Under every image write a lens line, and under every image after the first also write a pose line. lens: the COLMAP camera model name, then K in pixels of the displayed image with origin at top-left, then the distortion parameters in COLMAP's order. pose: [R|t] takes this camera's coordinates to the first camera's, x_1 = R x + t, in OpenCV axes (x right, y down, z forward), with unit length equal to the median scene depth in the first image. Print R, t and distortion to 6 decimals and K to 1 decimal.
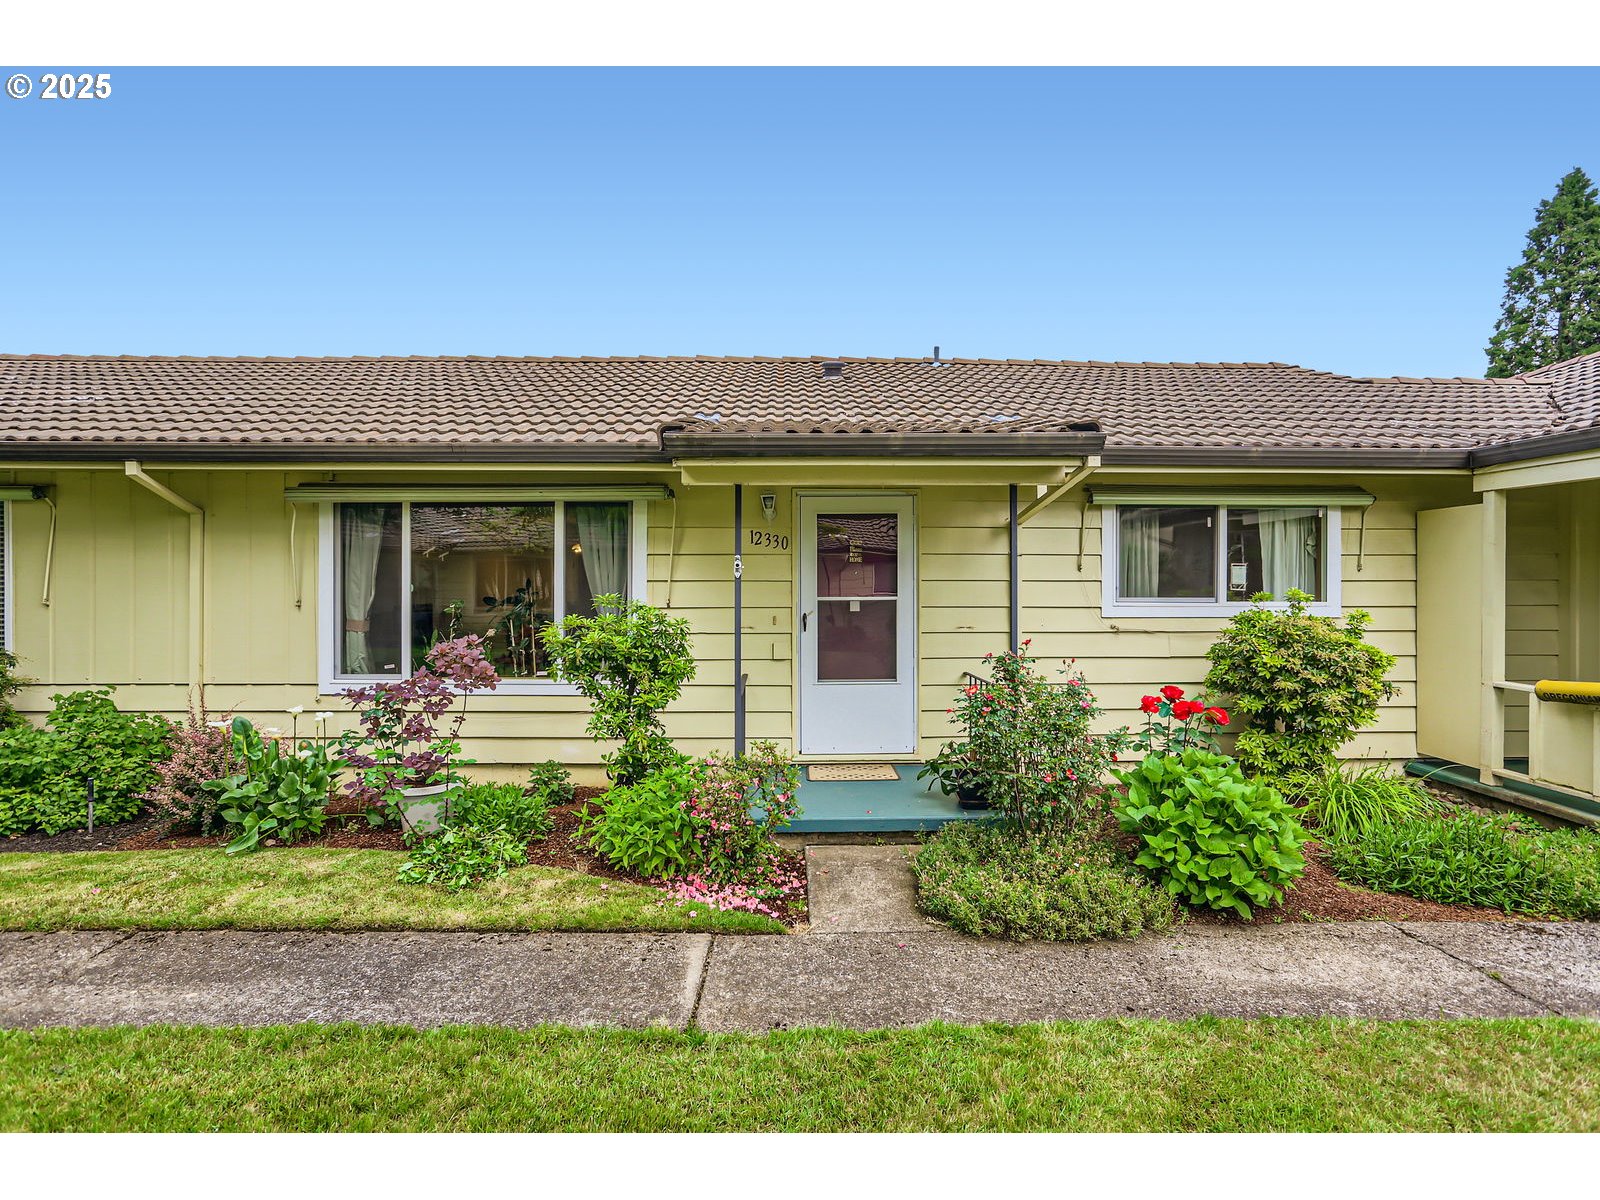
lens RADIAL K [[775.2, 0, 798.2], [0, 775.2, 587.5], [0, 0, 1]] dist [-0.040800, 0.023992]
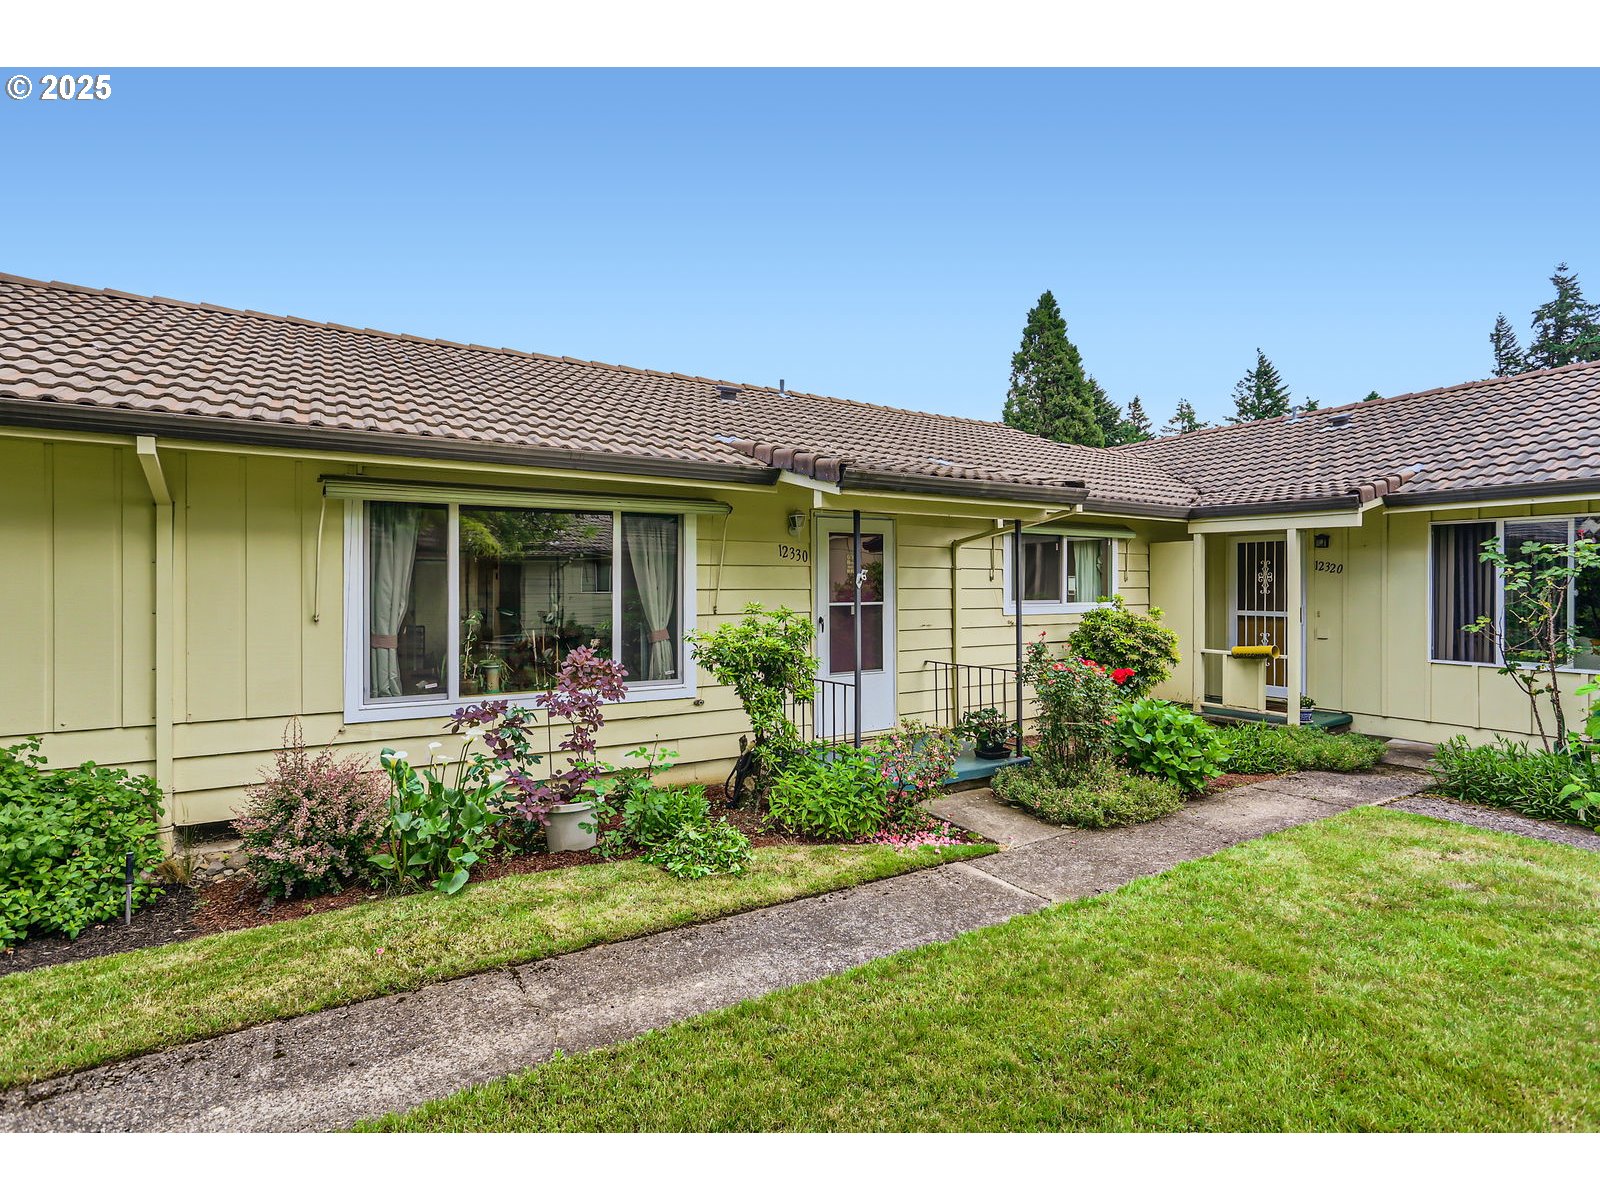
lens RADIAL K [[788.3, 0, 799.8], [0, 788.3, 586.1], [0, 0, 1]] dist [-0.043649, 0.027153]
pose [[0.860049, -0.000734, 0.510210, -0.633870], [0.002689, 0.999992, -0.003094, -0.009506], [-0.510204, 0.004033, 0.860044, -0.006102]]
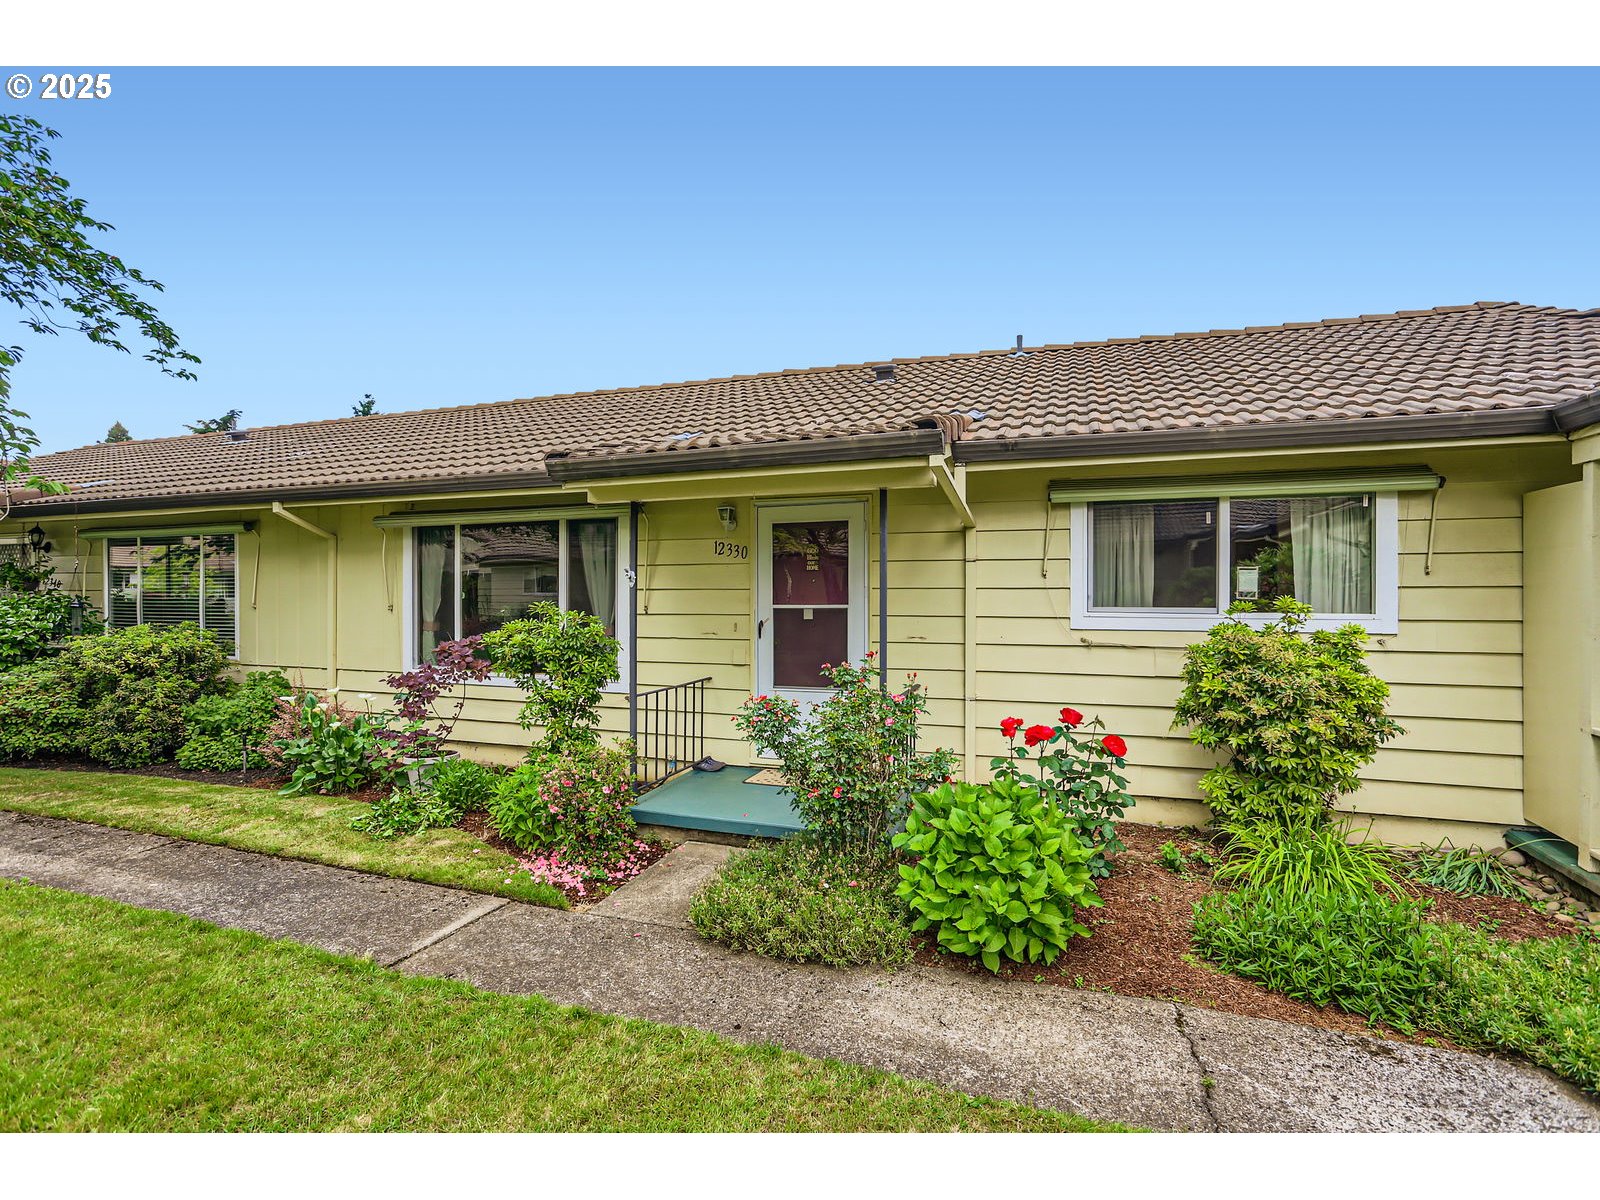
lens RADIAL K [[788.3, 0, 799.8], [0, 788.3, 586.1], [0, 0, 1]] dist [-0.043649, 0.027153]
pose [[0.933185, -0.003455, -0.359380, 0.438245], [0.002066, 0.999989, -0.004250, -0.007681], [0.359391, 0.003223, 0.933182, 0.041866]]
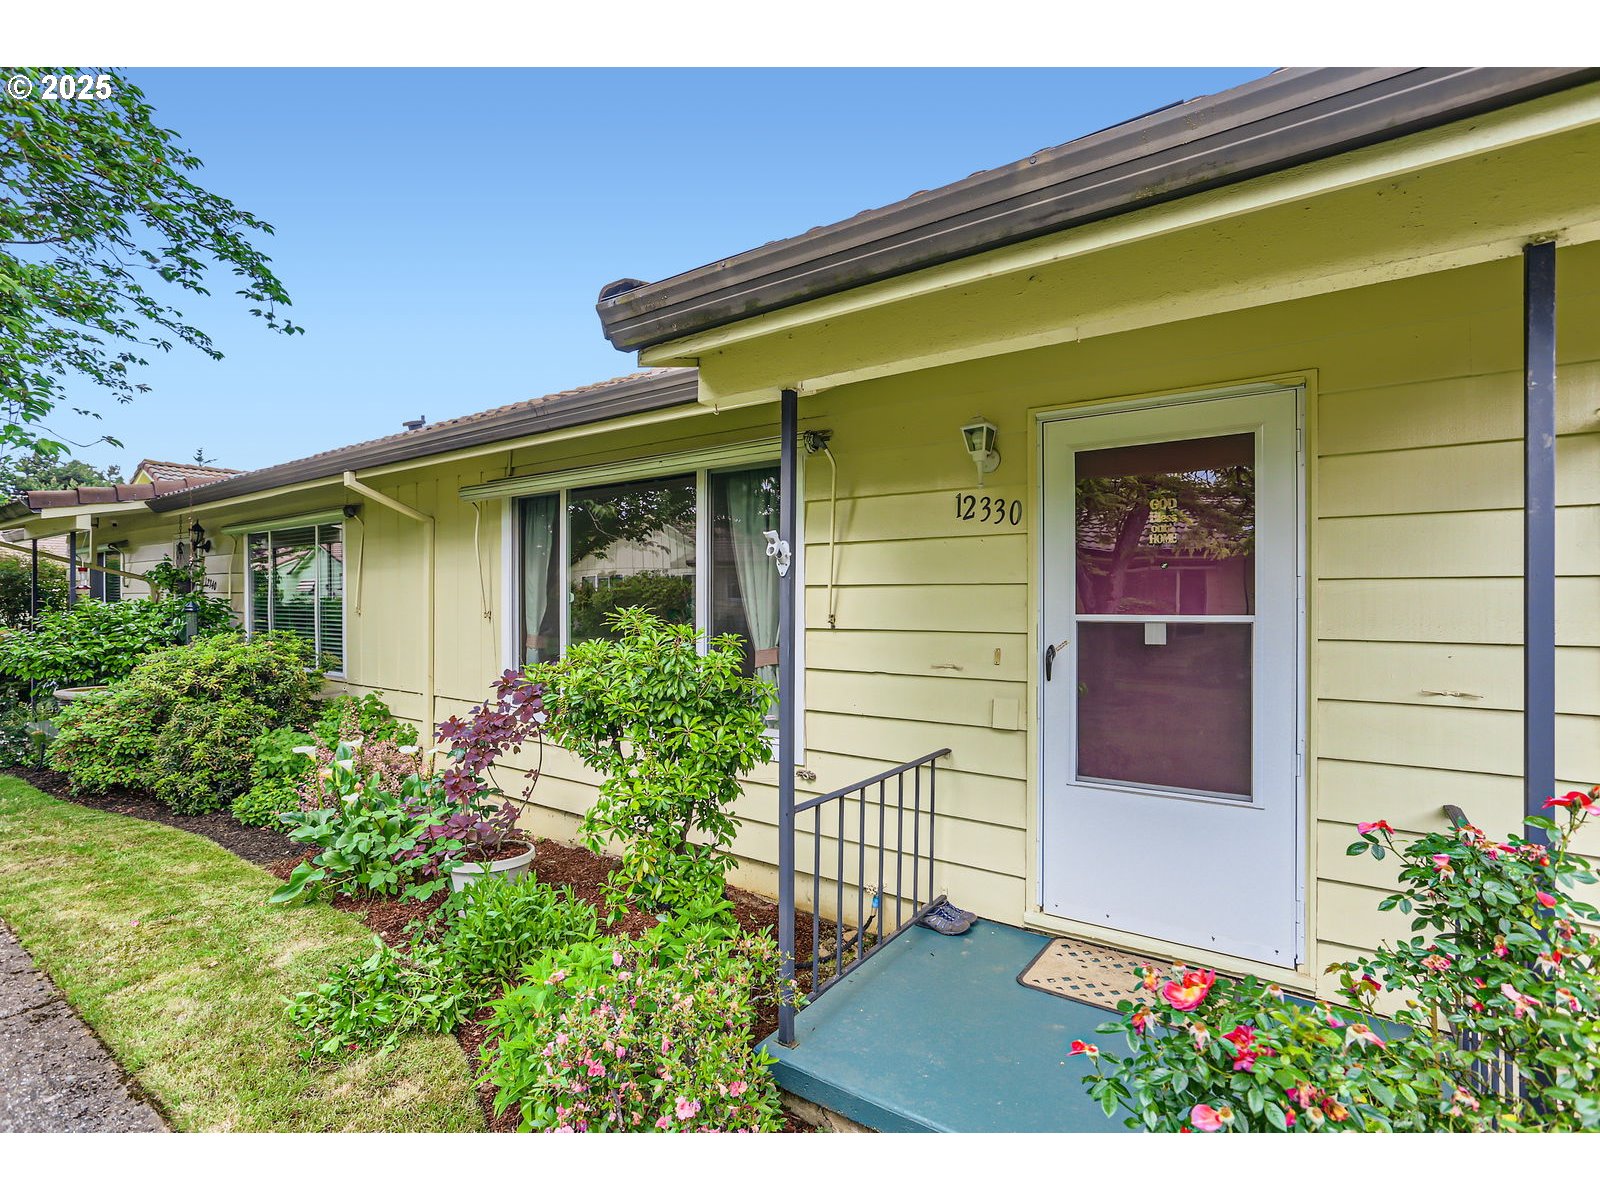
lens RADIAL K [[788.3, 0, 799.8], [0, 788.3, 586.1], [0, 0, 1]] dist [-0.043649, 0.027153]
pose [[0.800415, -0.009702, -0.599367, 0.191824], [0.000335, 0.999876, -0.015737, 0.001972], [0.599446, 0.012396, 0.800319, 0.483351]]
